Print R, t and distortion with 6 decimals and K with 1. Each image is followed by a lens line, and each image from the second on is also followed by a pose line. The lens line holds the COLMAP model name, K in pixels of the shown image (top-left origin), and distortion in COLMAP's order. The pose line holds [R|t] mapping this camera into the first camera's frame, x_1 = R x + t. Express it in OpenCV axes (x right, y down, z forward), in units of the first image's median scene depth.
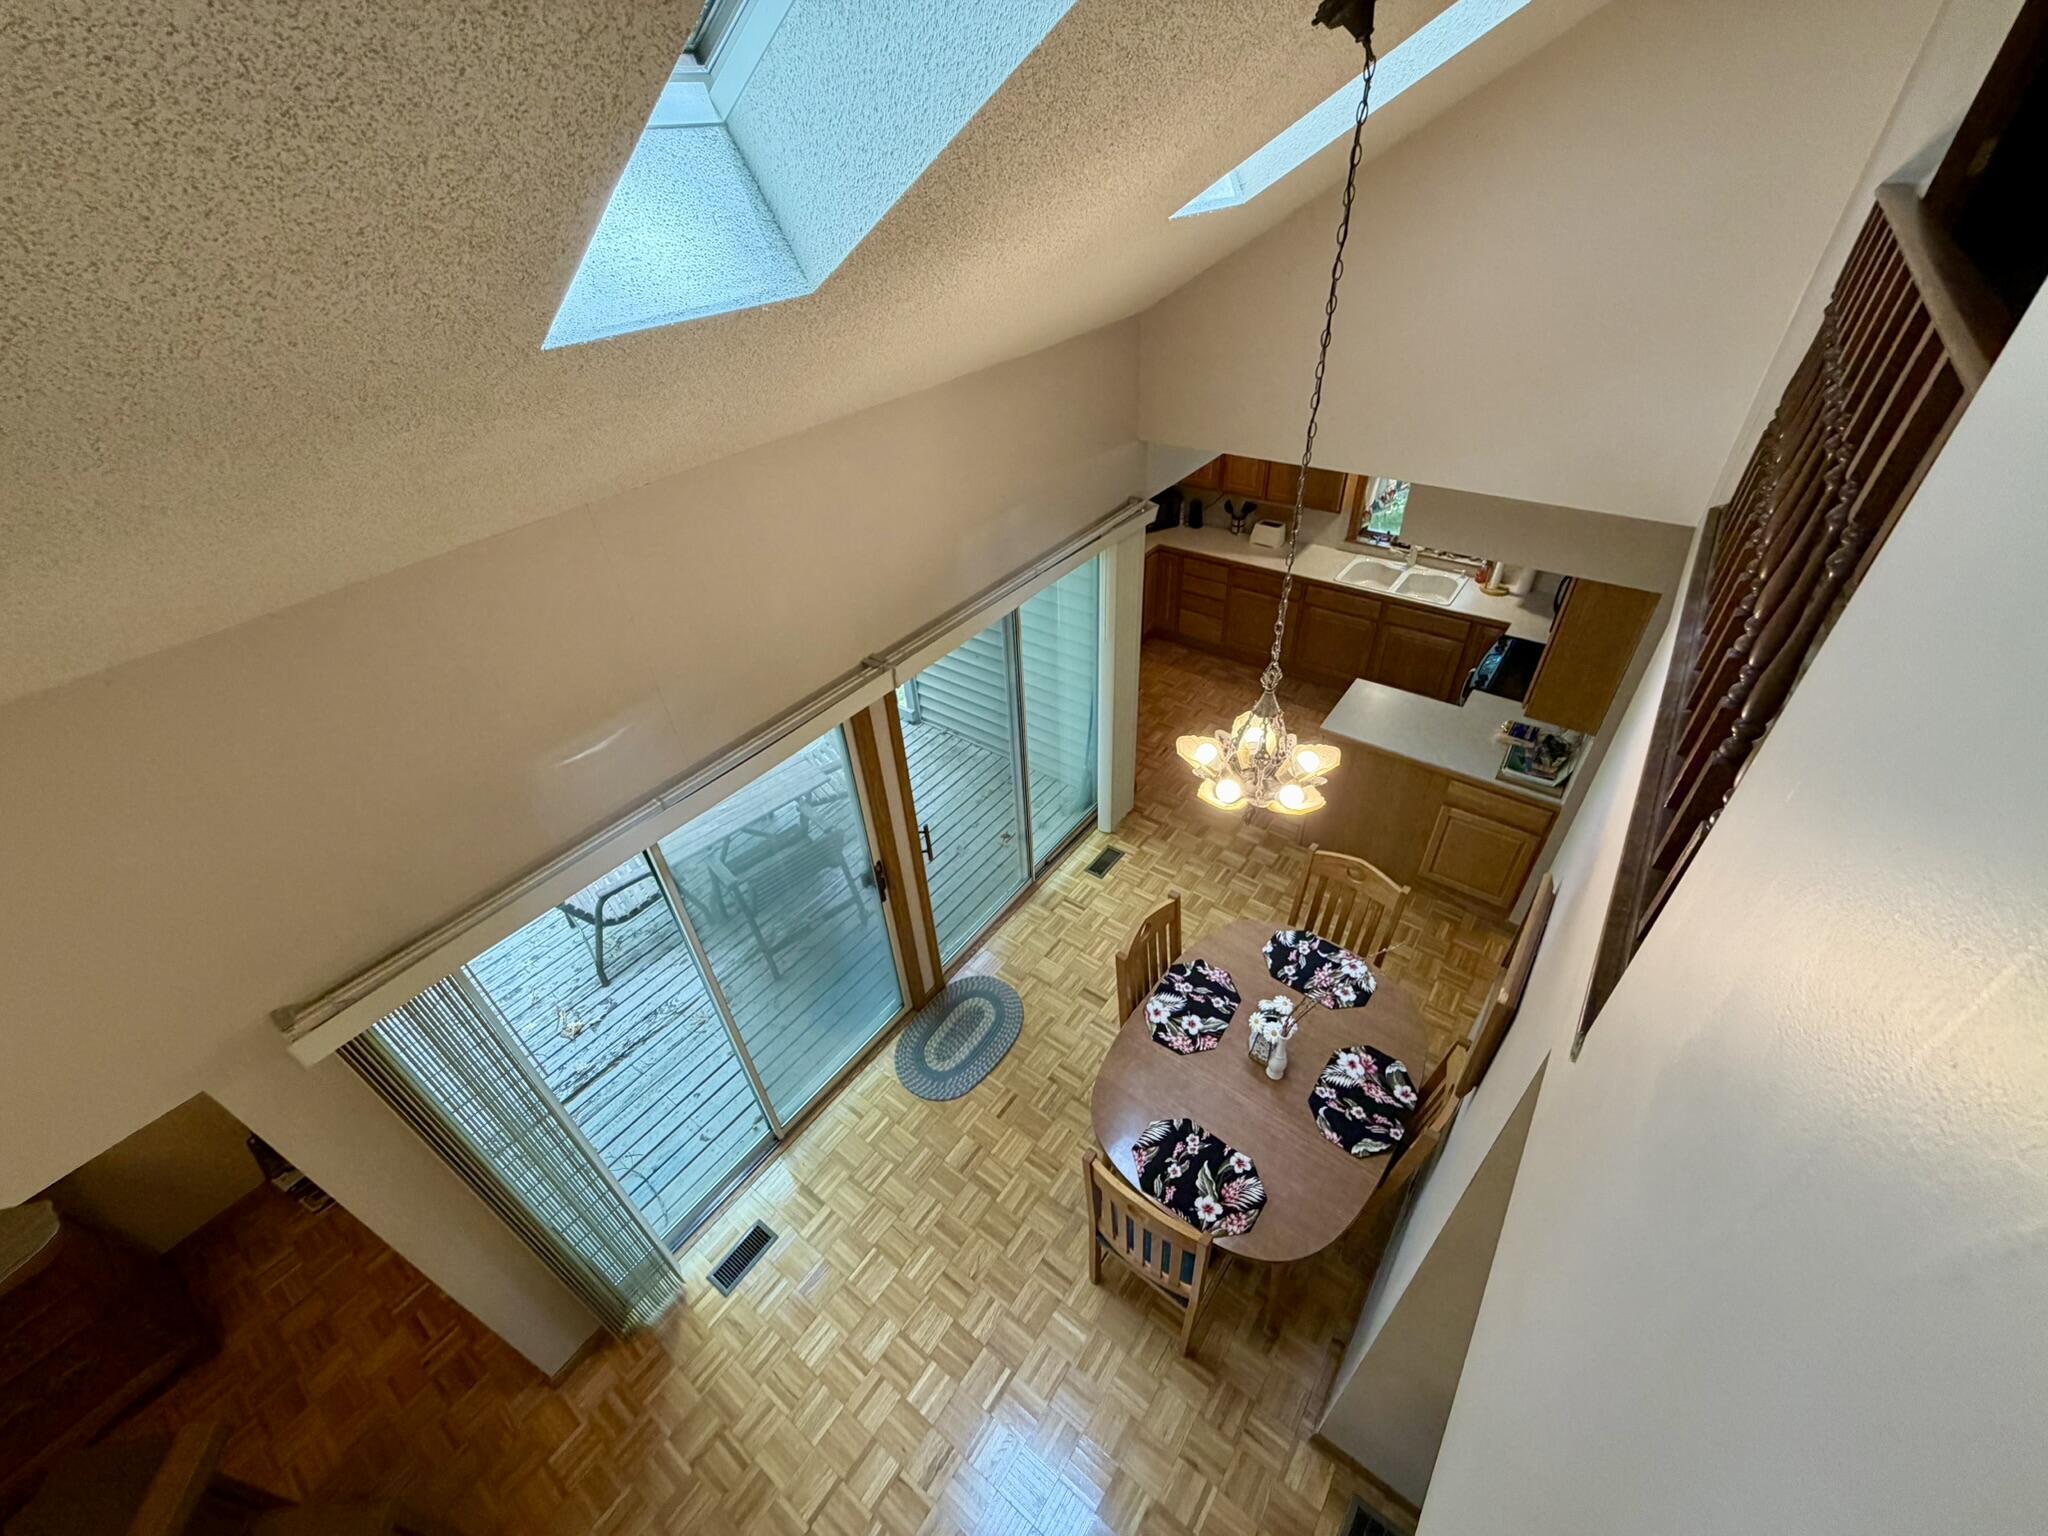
lens RADIAL K [[817.6, 0, 1017.3], [0, 817.6, 764.5], [0, 0, 1]] dist [0.000338, 0.000077]
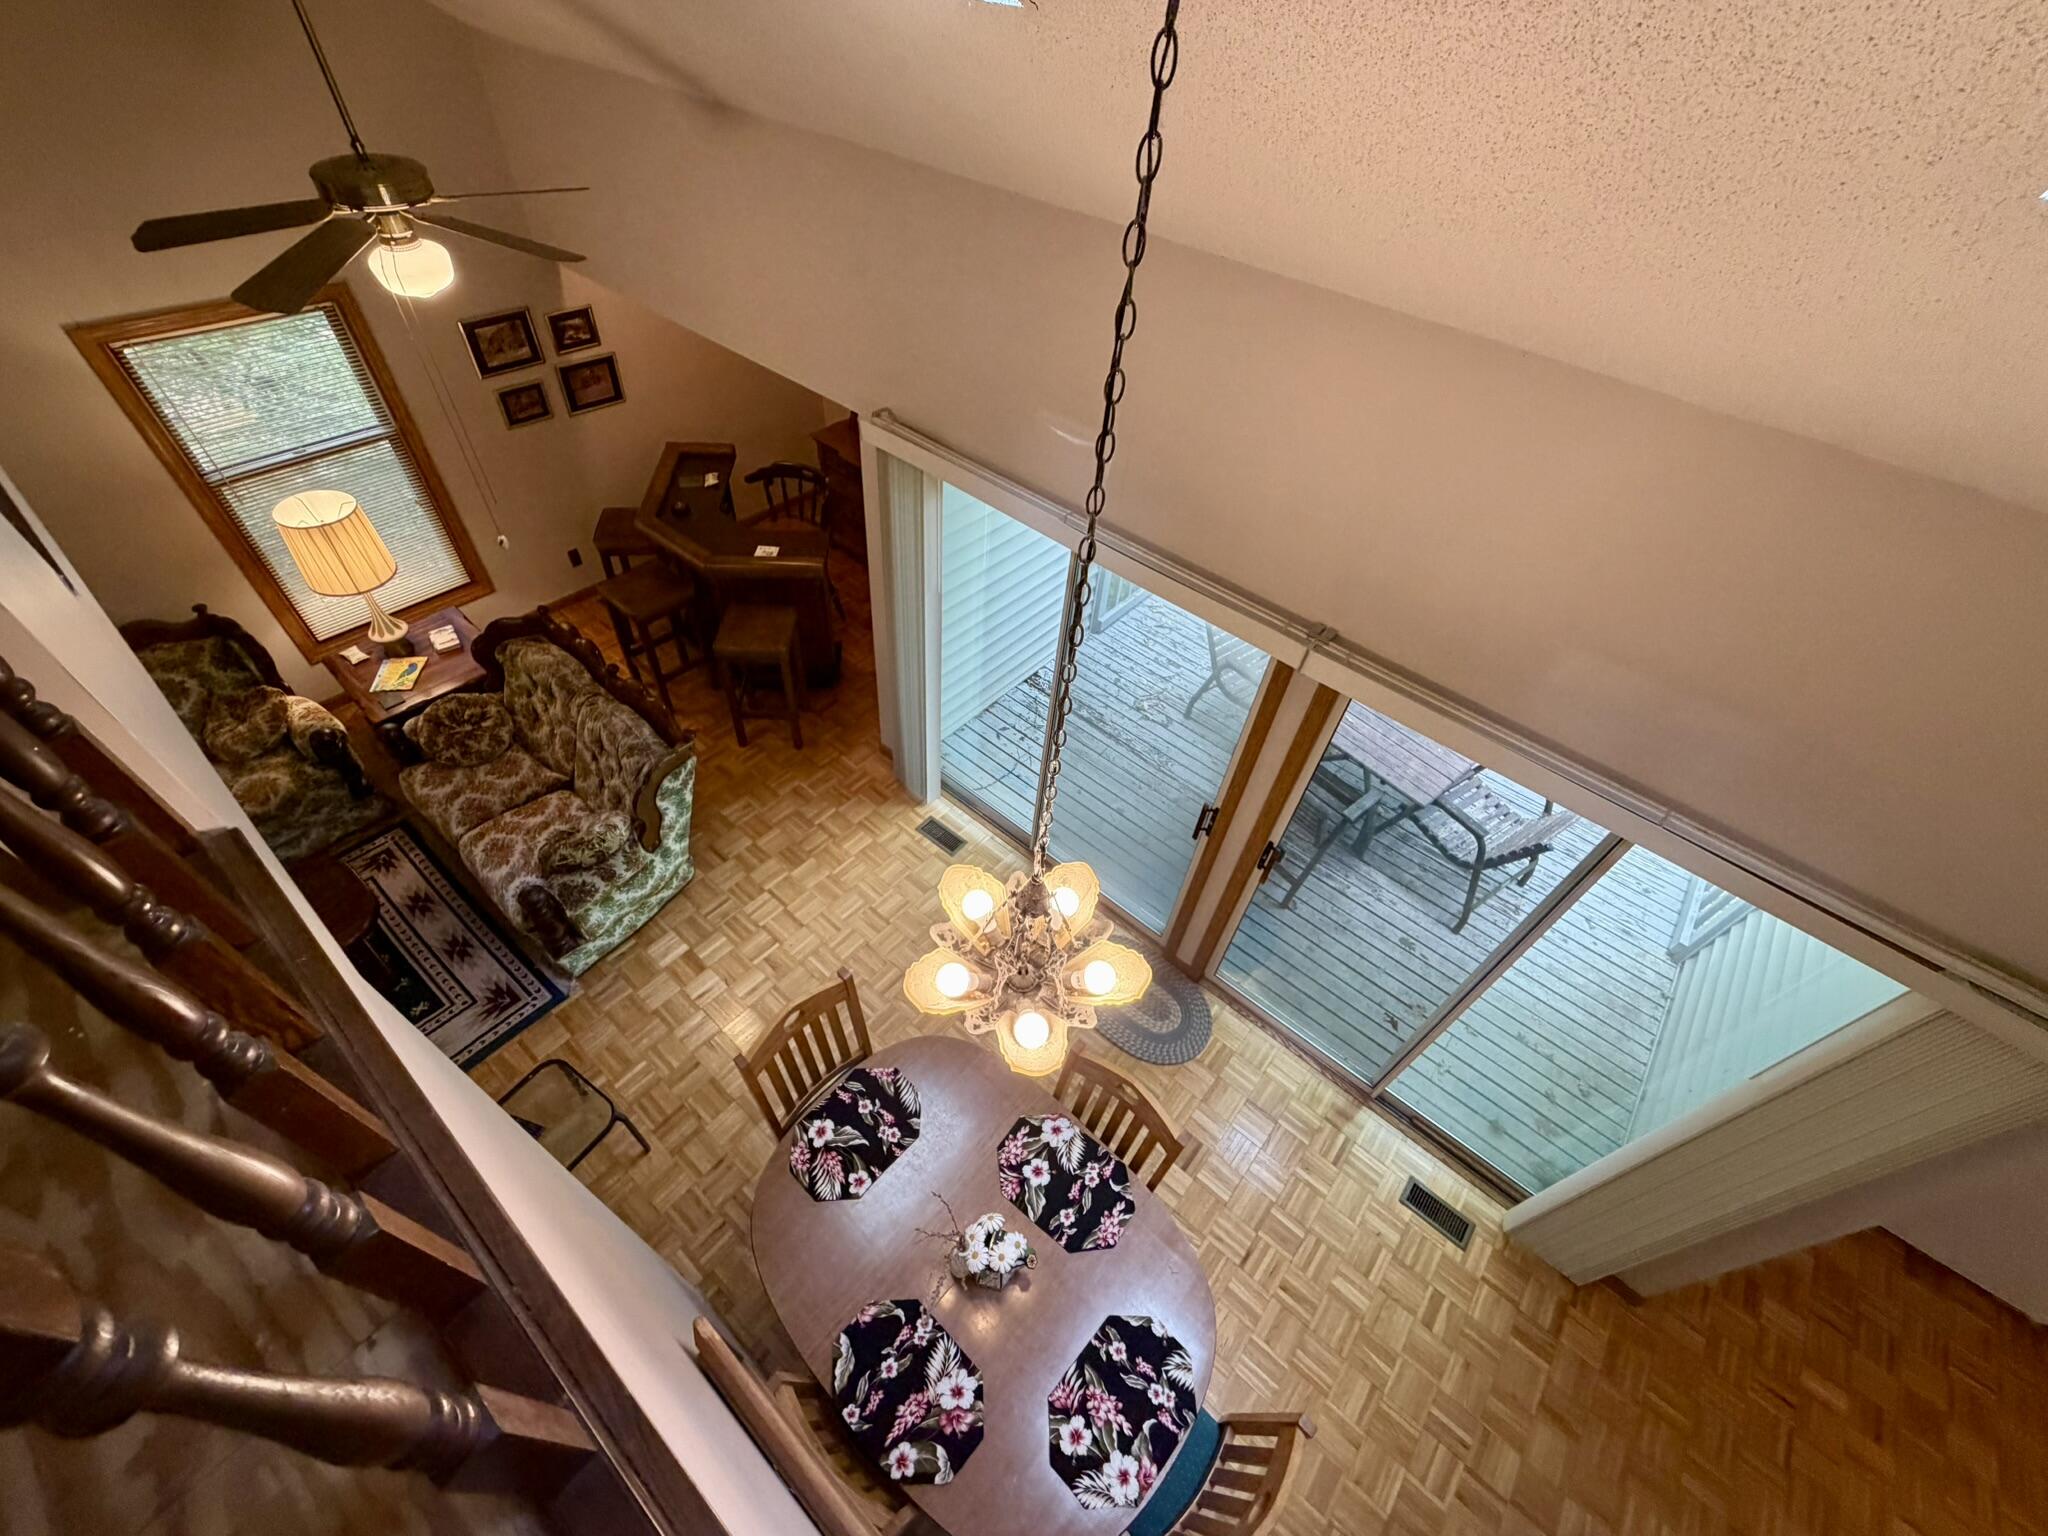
lens RADIAL K [[817.6, 0, 1018.7], [0, 817.6, 766.7], [0, 0, 1]] dist [0.000338, 0.000077]
pose [[-0.063430, 0.765598, -0.640184, 0.359834], [-0.664031, 0.446493, 0.599755, -0.276631], [0.745009, 0.463145, 0.480060, 0.358420]]
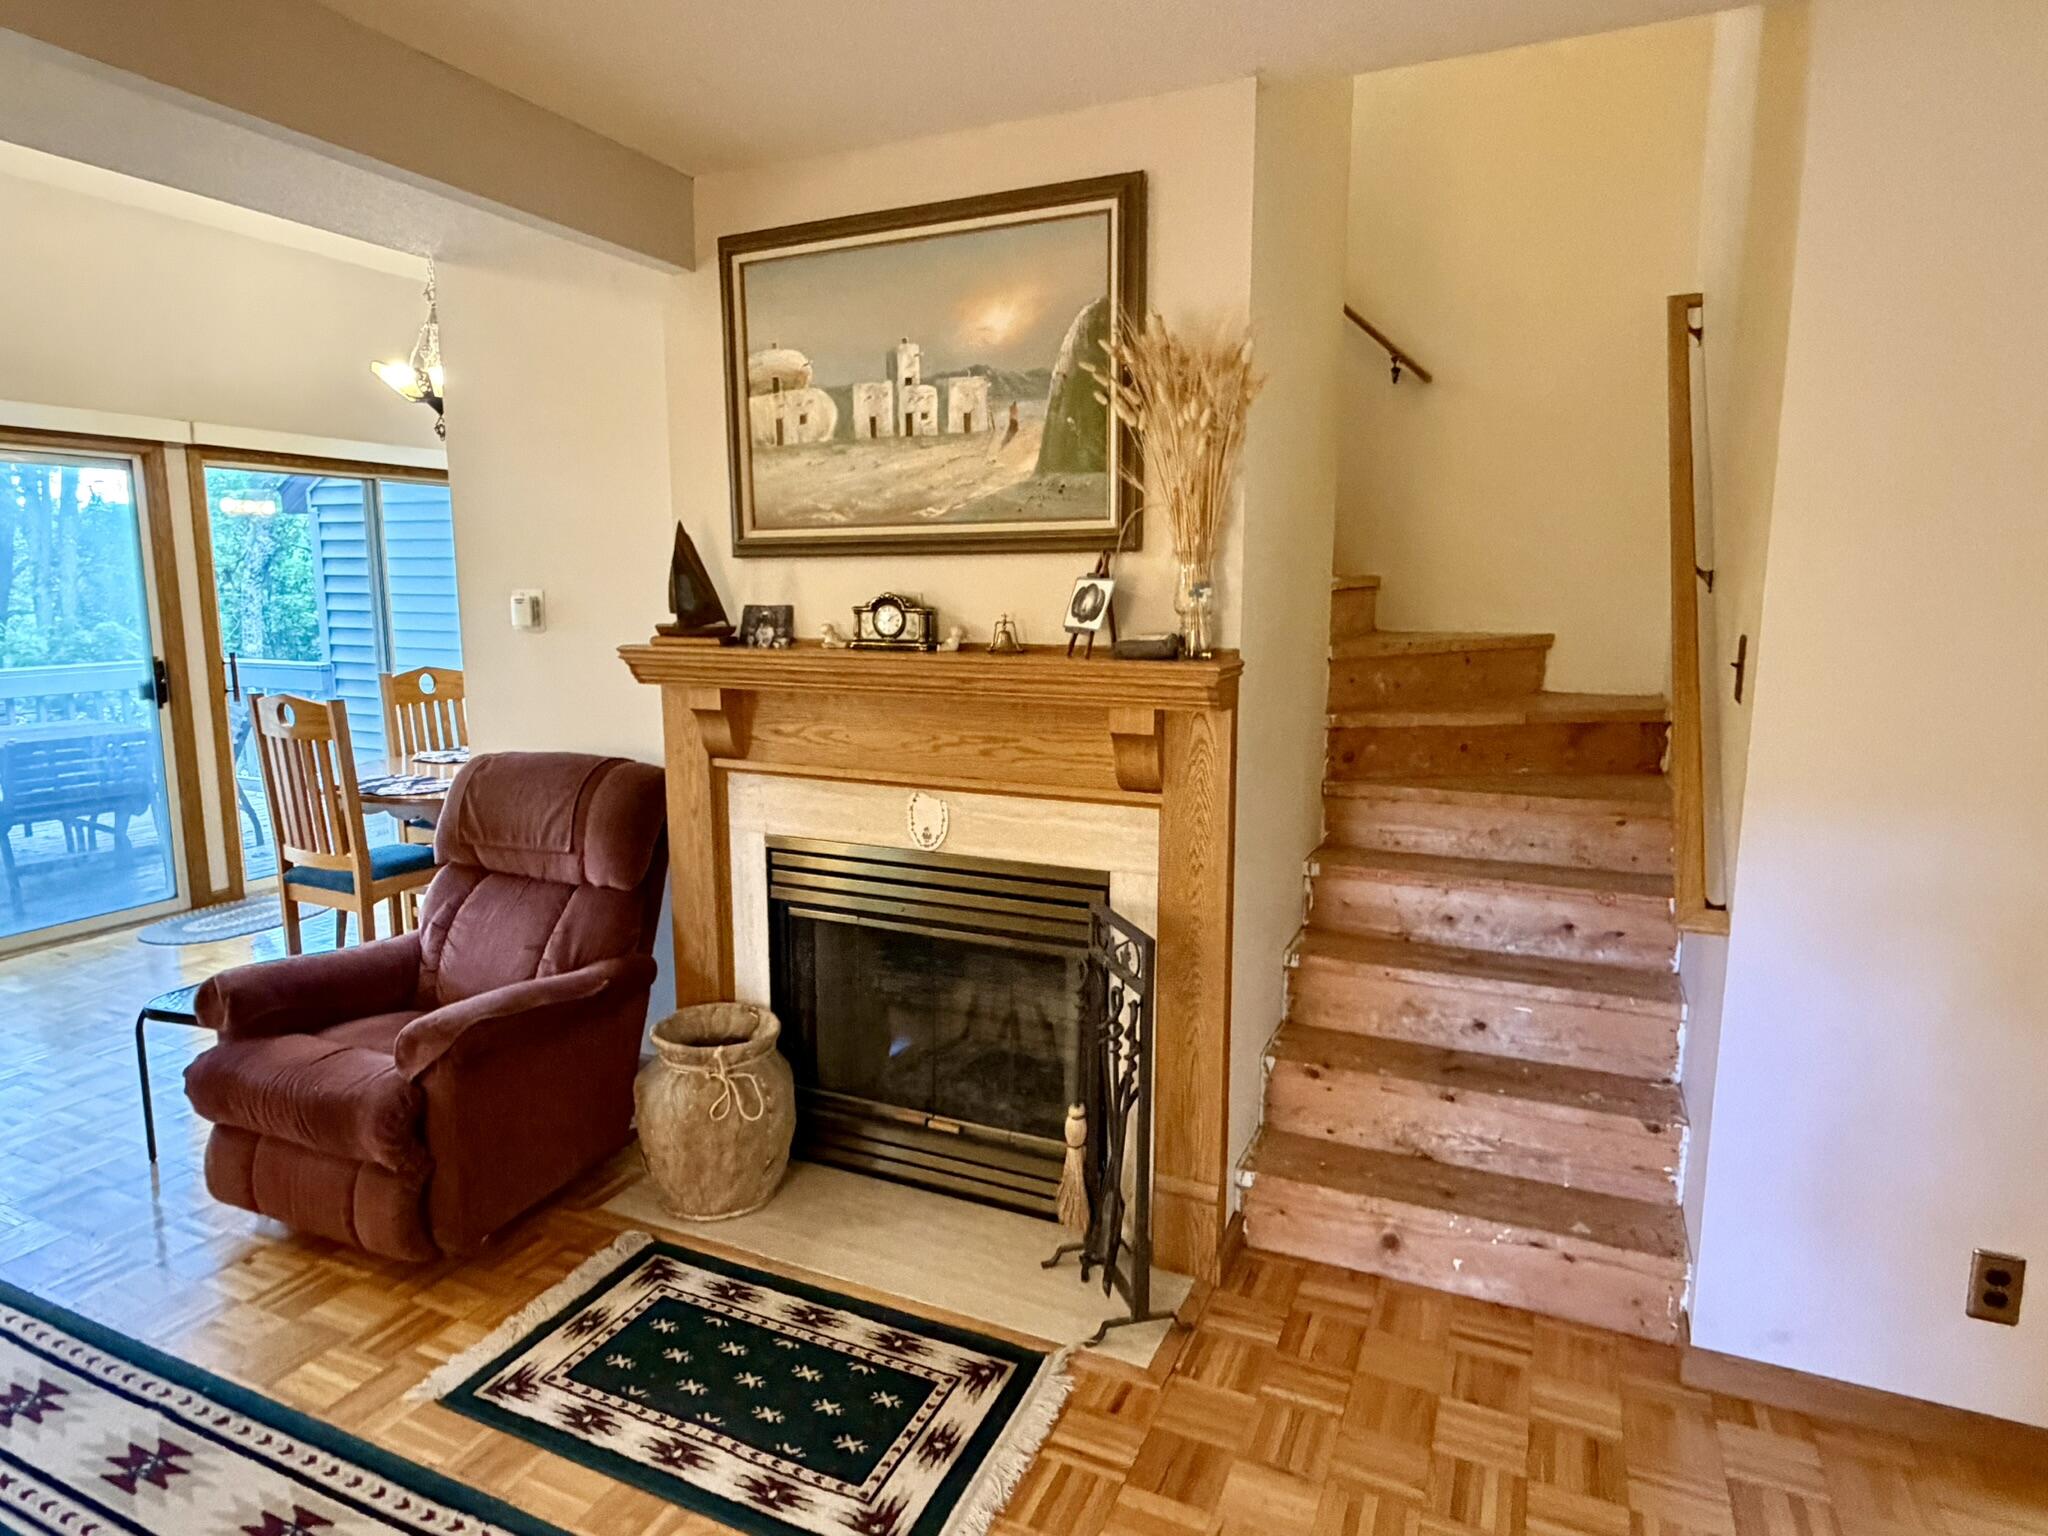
lens RADIAL K [[1174.6, 0, 984.6], [0, 1174.6, 759.9], [0, 0, 1]] dist [0.004217, 0.000103]
pose [[0.978590, 0.018448, 0.204991, 0.461170], [0.083592, 0.874506, -0.477757, 0.896045], [-0.188080, 0.484664, 0.854241, -0.278745]]
